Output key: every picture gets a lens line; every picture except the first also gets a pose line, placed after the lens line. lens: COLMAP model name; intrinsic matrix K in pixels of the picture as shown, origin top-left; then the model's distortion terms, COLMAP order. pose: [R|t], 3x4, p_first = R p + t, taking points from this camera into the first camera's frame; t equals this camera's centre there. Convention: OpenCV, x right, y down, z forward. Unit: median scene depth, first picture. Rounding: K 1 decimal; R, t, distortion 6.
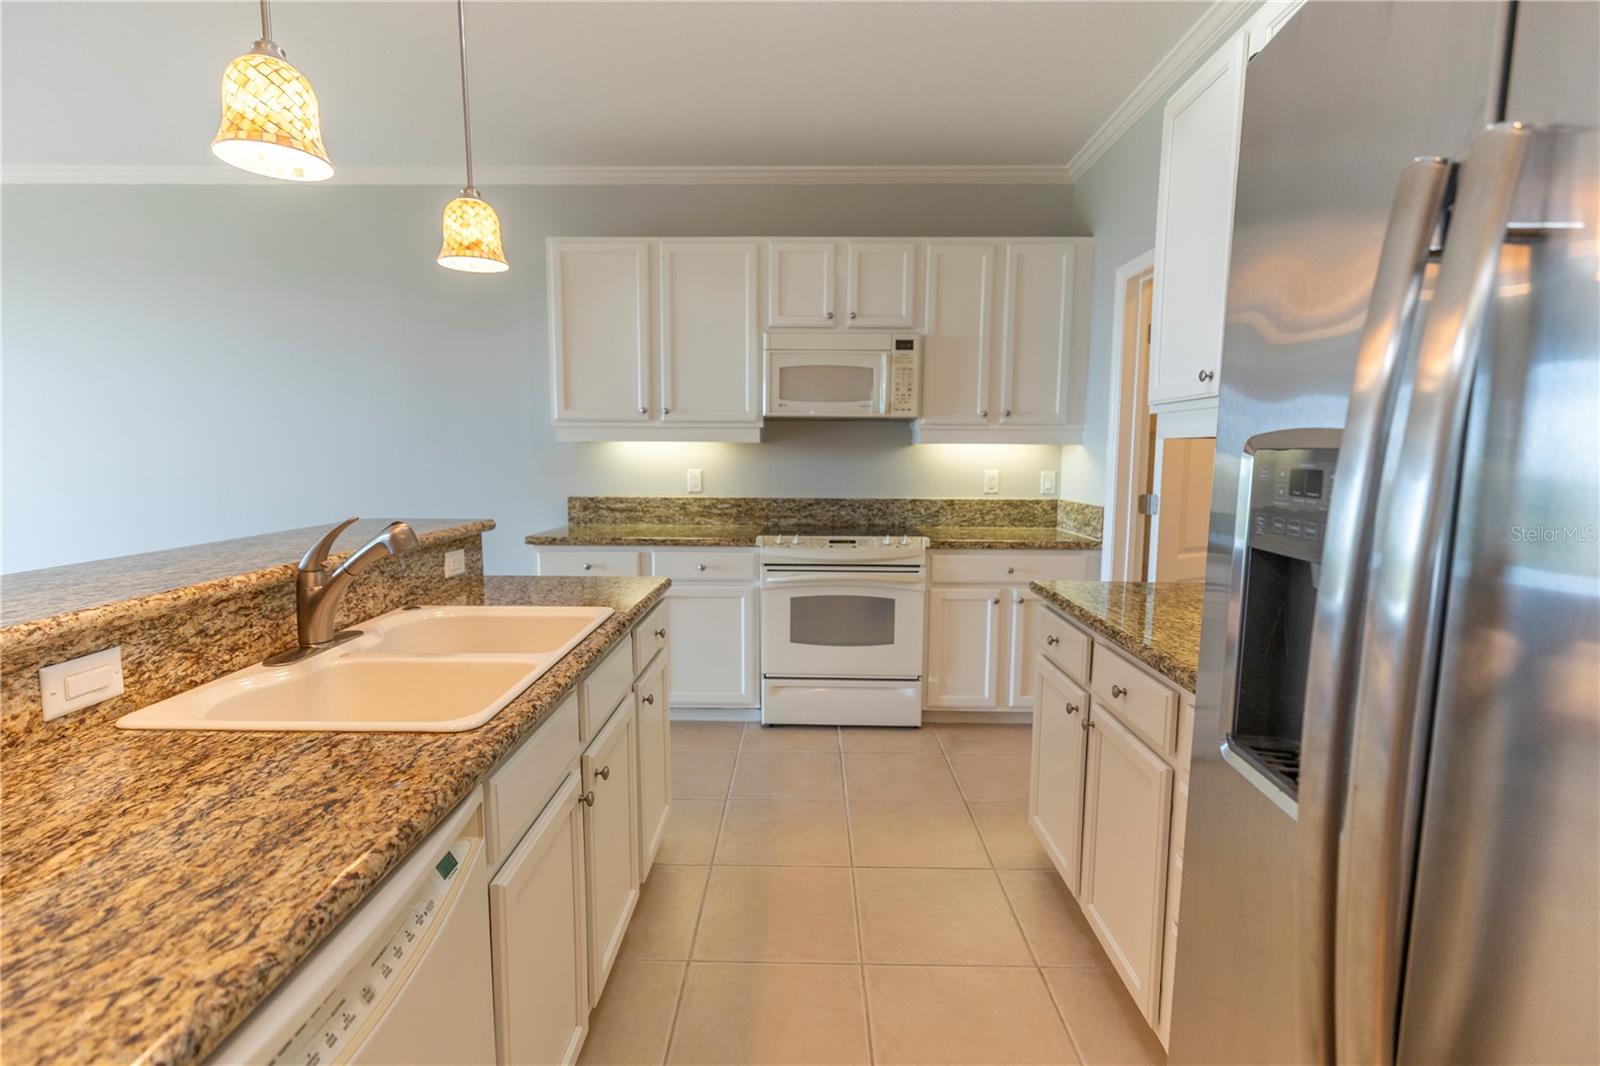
lens RADIAL K [[708.0, 0, 792.0], [0, 708.0, 530.6], [0, 0, 1]] dist [0.006520, -0.000720]
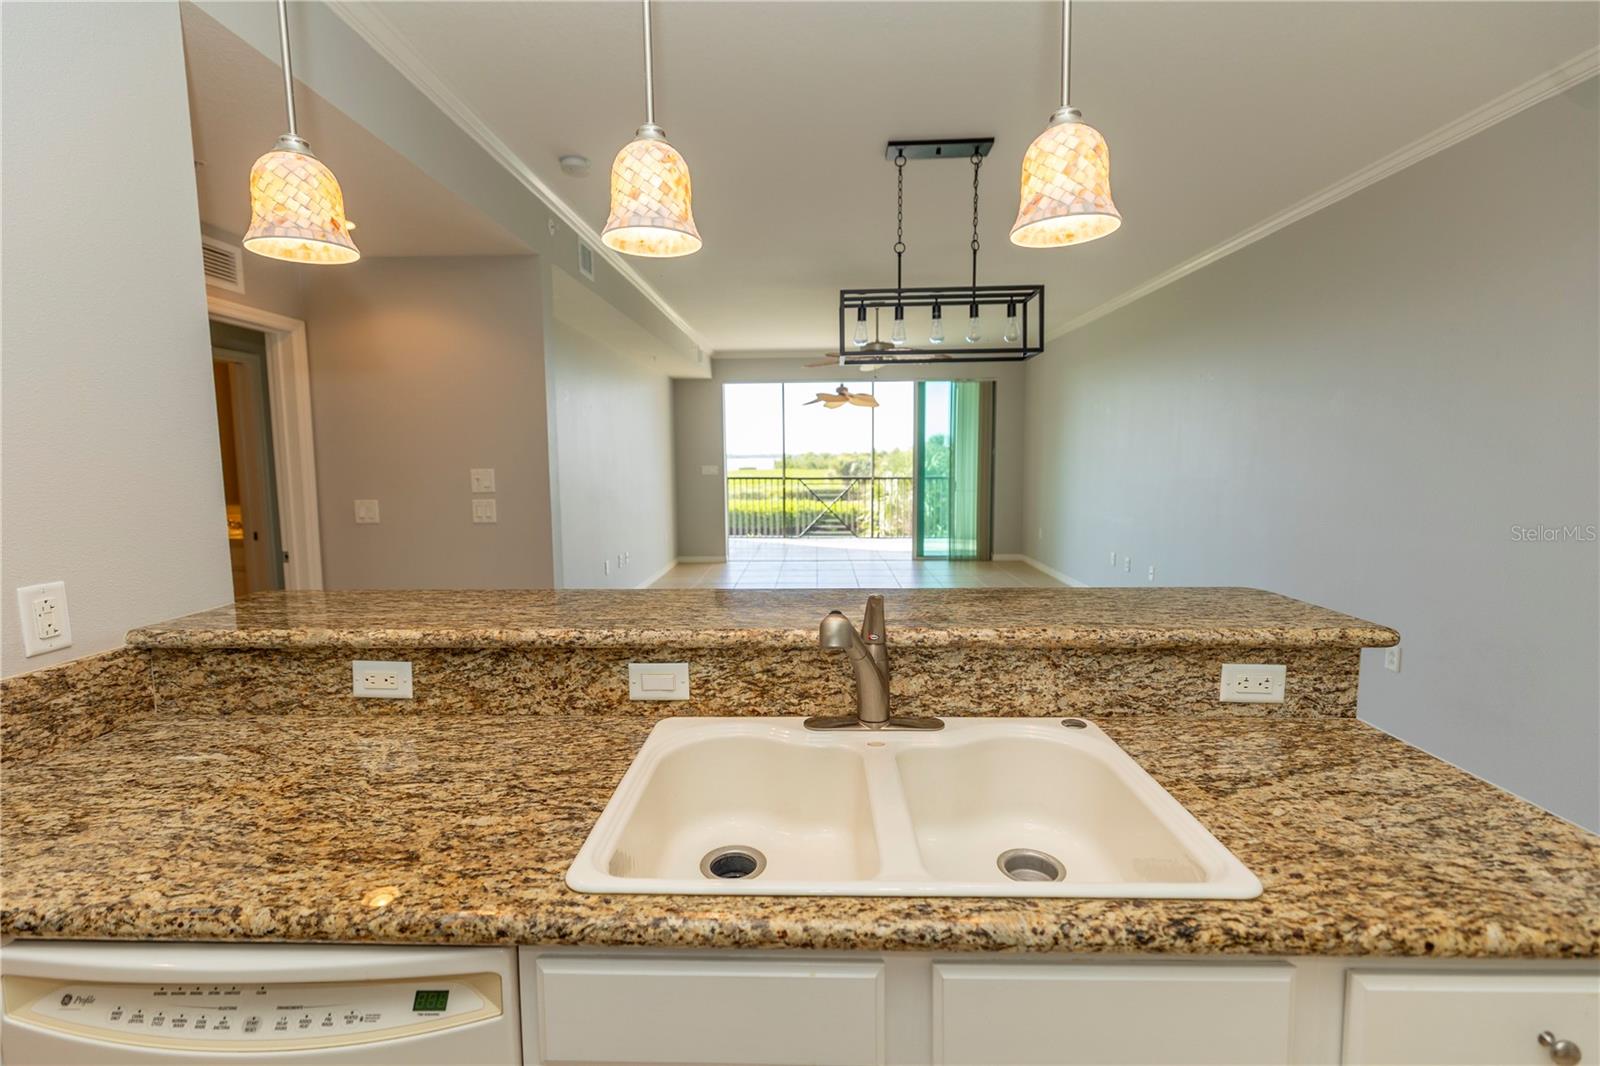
lens RADIAL K [[708.0, 0, 795.0], [0, 708.0, 530.9], [0, 0, 1]] dist [0.006520, -0.000720]
pose [[-0.011242, 0.100435, -0.994880, 0.093770], [-0.104534, 0.989373, 0.101060, -0.070255], [0.994458, 0.105135, -0.000623, 0.370345]]
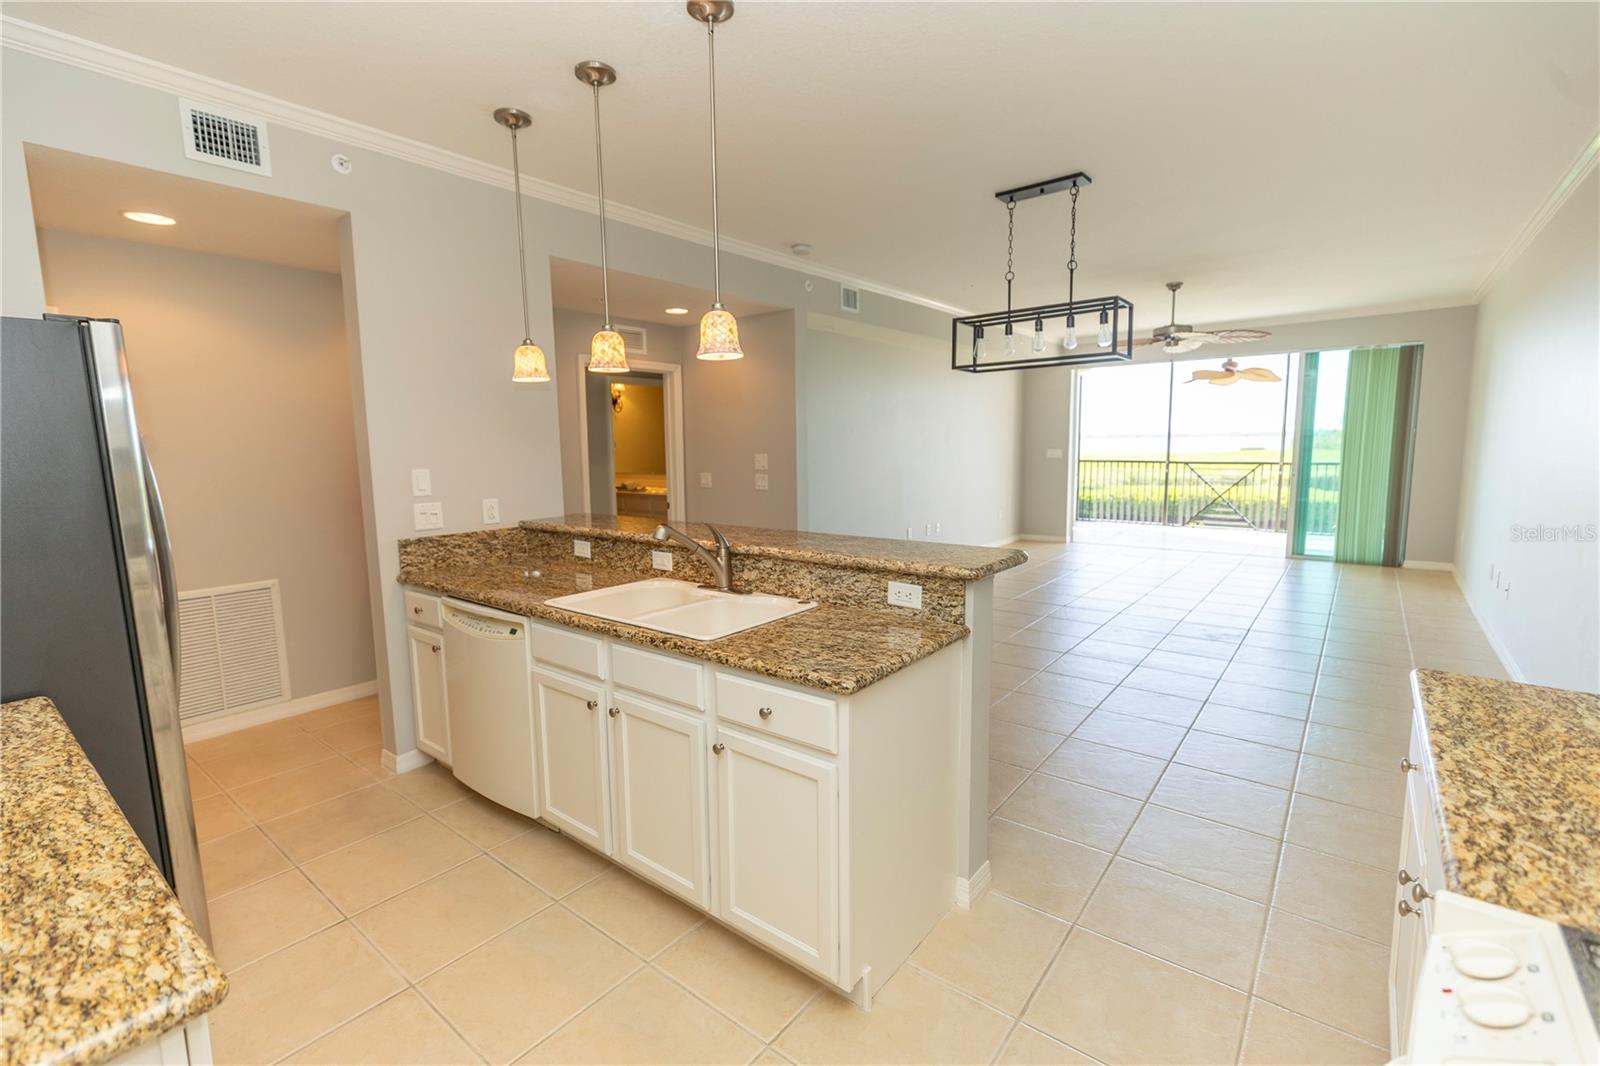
lens RADIAL K [[708.0, 0, 795.5], [0, 708.0, 529.8], [0, 0, 1]] dist [0.006520, -0.000720]
pose [[-0.609543, 0.102024, -0.786160, 0.269321], [-0.077220, 0.979327, 0.186965, -0.144615], [0.788983, 0.174670, -0.589064, 0.926294]]
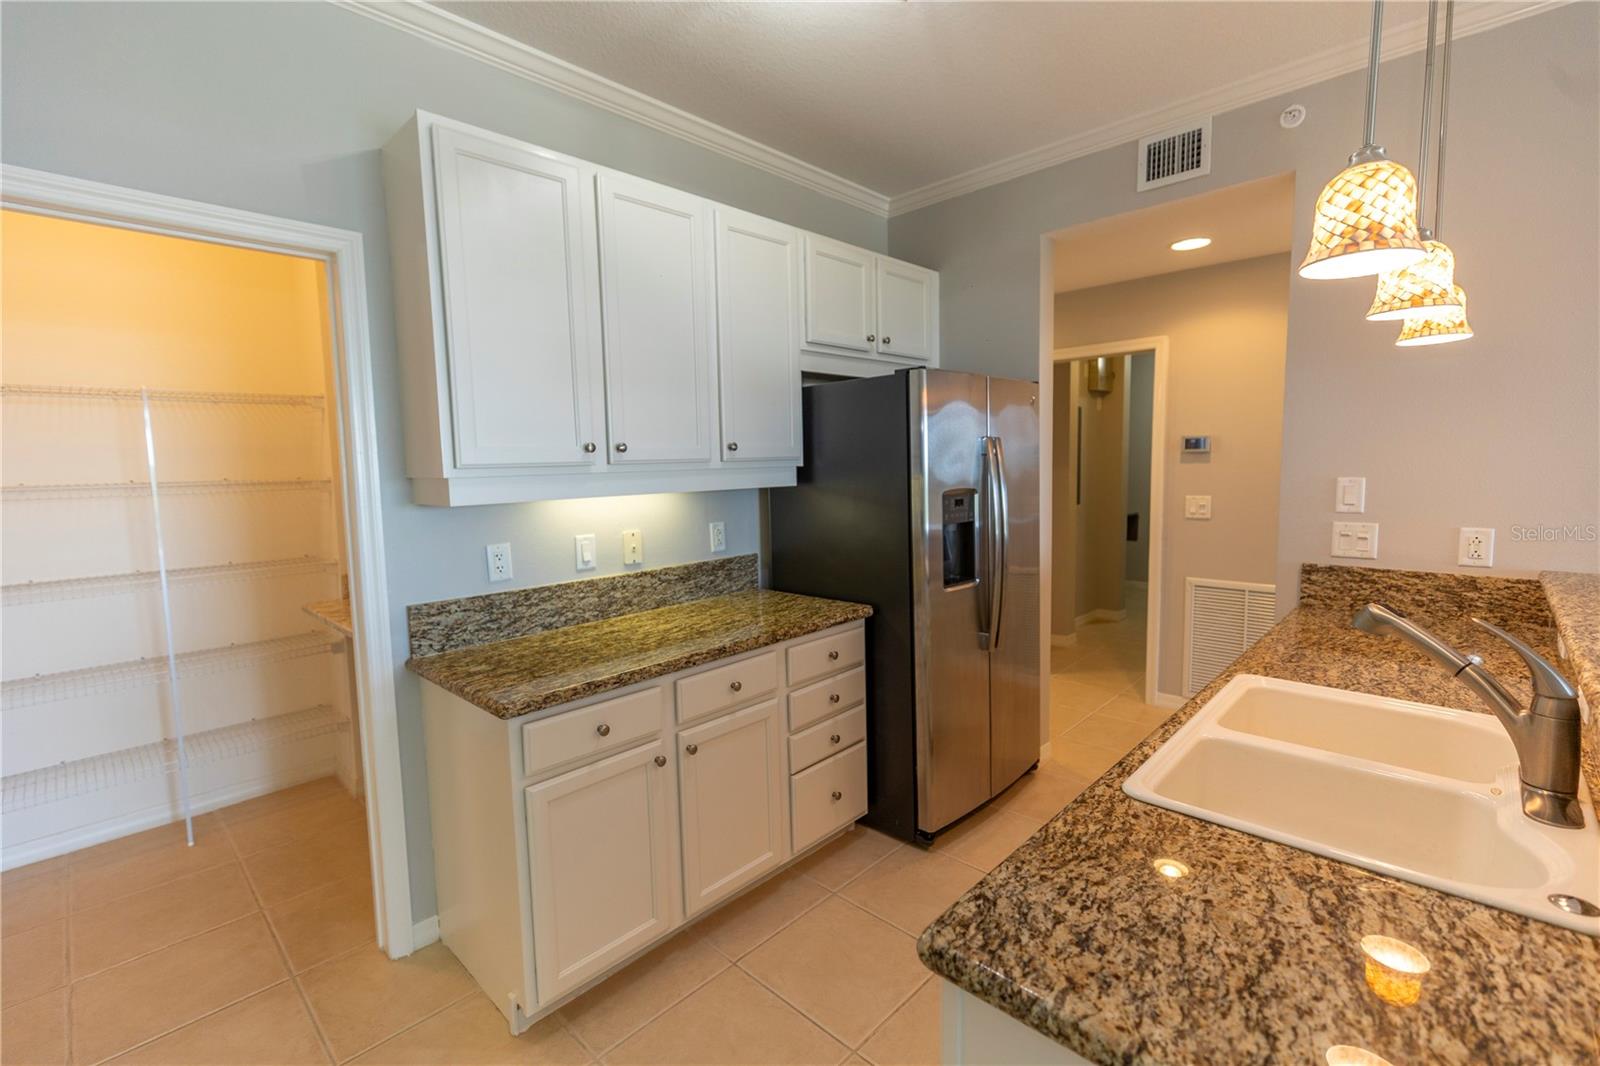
lens RADIAL K [[708.0, 0, 787.1], [0, 708.0, 527.9], [0, 0, 1]] dist [0.006520, -0.000720]
pose [[-0.725614, -0.053651, 0.686008, -0.244868], [0.097565, 0.978862, 0.179752, -0.143064], [-0.681151, 0.197361, -0.705041, 0.867024]]
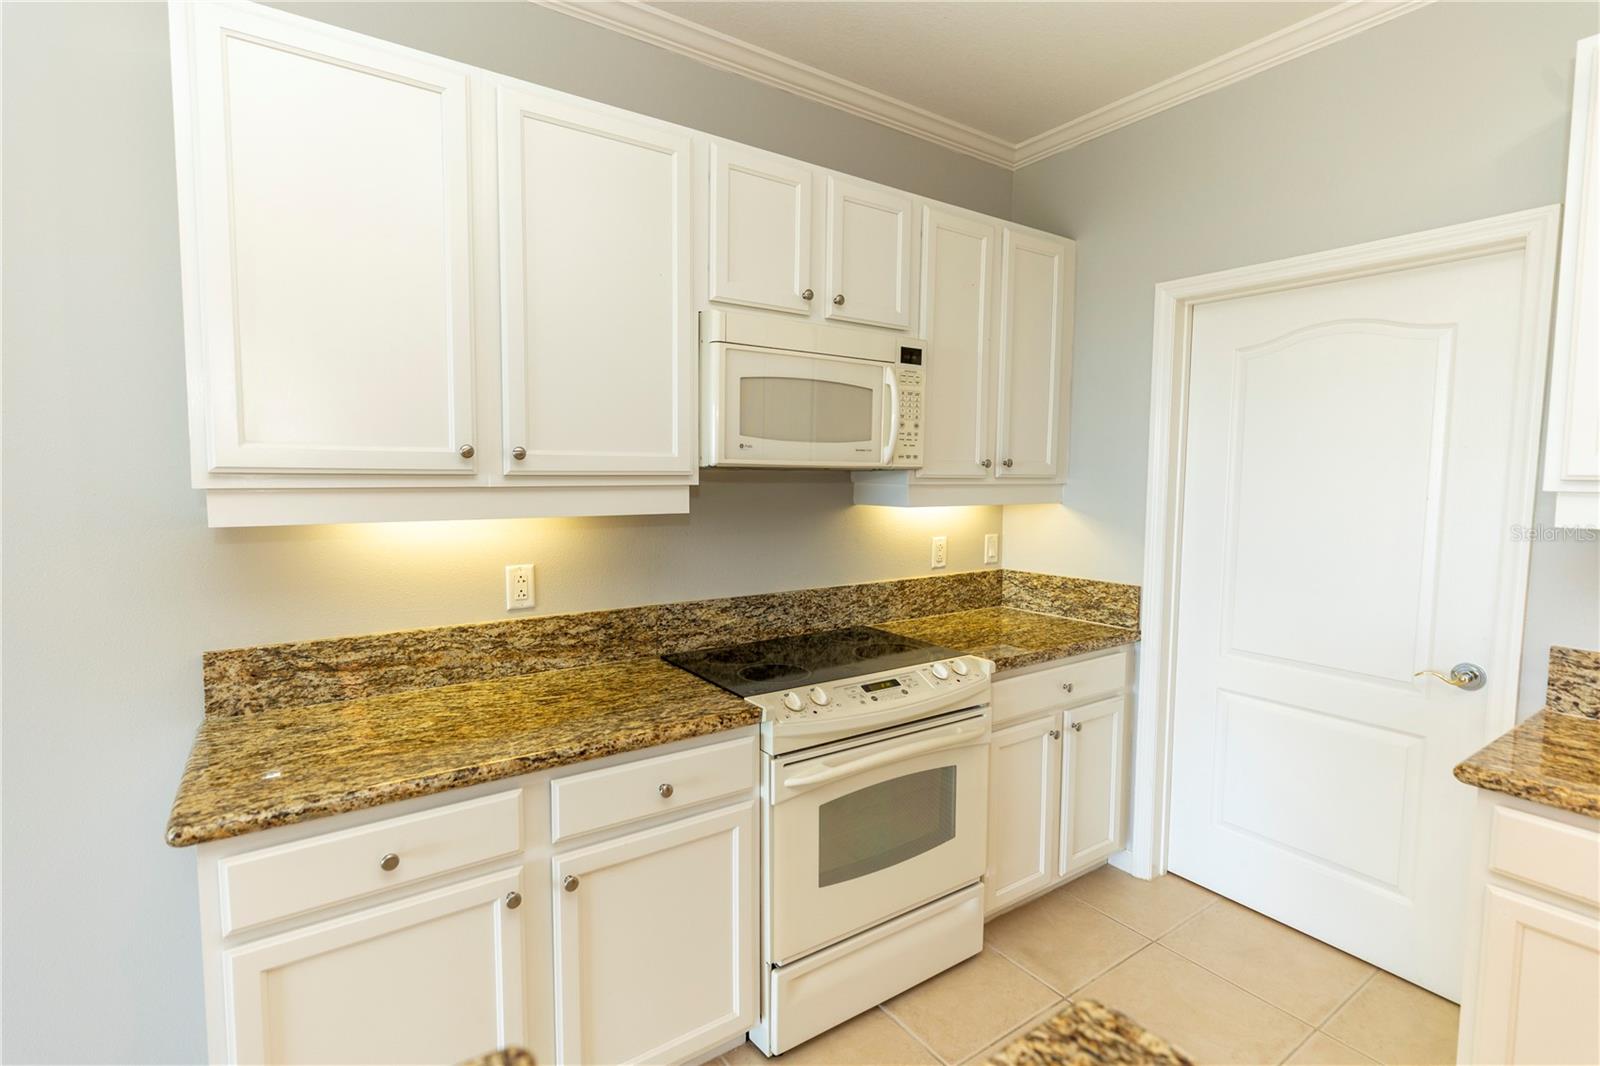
lens RADIAL K [[749.4, 0, 794.2], [0, 749.4, 529.5], [0, 0, 1]] dist [-0.003683, 0.000820]
pose [[0.818803, -0.045256, 0.572287, -0.330528], [0.064082, 0.997863, -0.012775, -0.107696], [-0.570486, 0.047133, 0.819954, 0.530700]]
